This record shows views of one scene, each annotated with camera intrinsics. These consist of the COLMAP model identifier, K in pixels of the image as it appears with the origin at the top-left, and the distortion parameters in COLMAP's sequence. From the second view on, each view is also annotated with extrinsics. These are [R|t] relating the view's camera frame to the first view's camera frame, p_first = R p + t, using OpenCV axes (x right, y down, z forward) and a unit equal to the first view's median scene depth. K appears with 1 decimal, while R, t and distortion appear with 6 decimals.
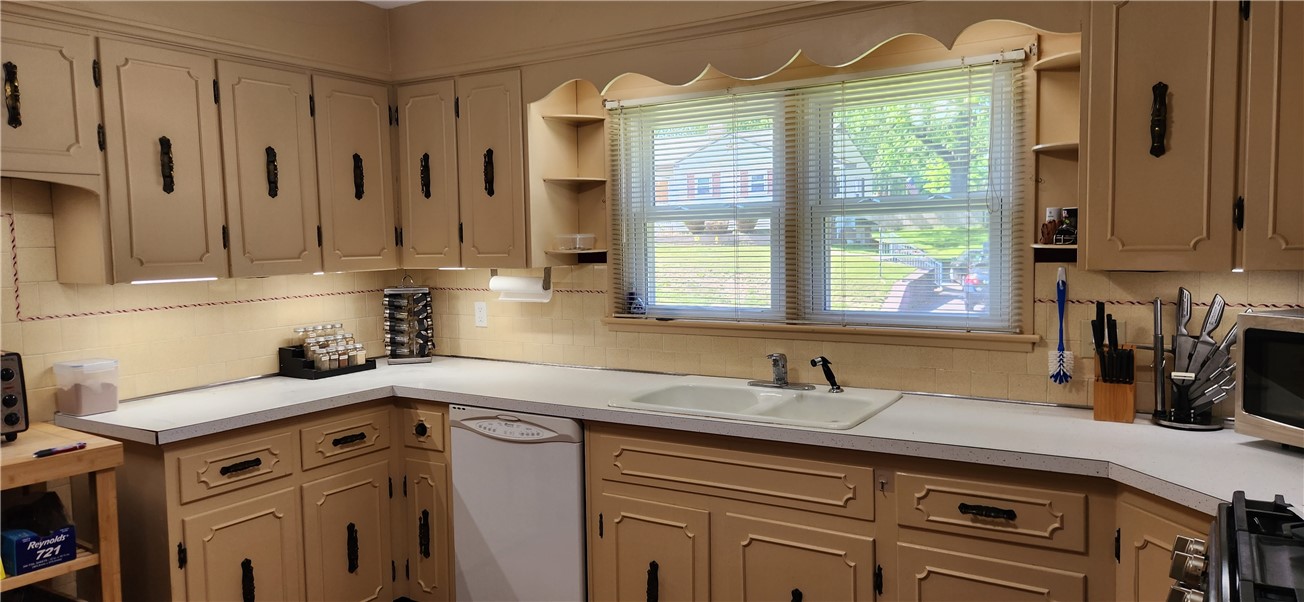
lens RADIAL K [[842.4, 0, 652.5], [0, 842.4, 300.9], [0, 0, 1]] dist [0.005432, -0.004110]
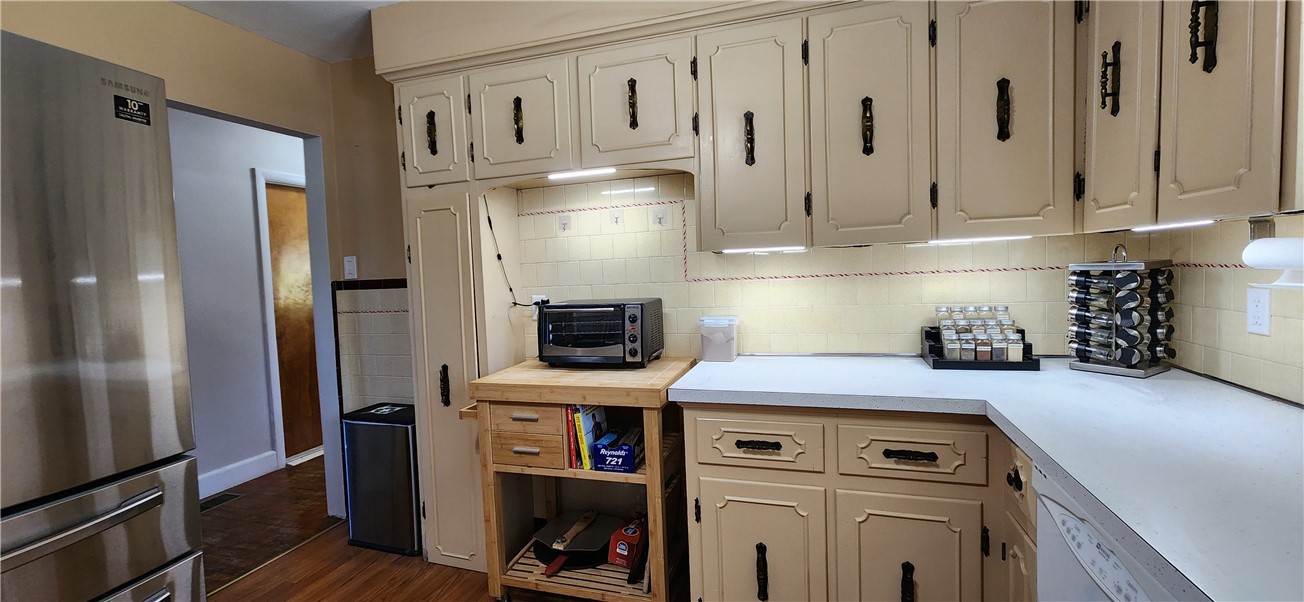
lens RADIAL K [[516.1, 0, 649.2], [0, 516.1, 298.2], [0, 0, 1]] dist [-0.004635, -0.000357]
pose [[0.245380, 0.071916, -0.966756, 0.023997], [-0.037090, 0.997211, 0.064768, 0.000187], [0.968717, 0.019964, 0.247363, 0.642081]]
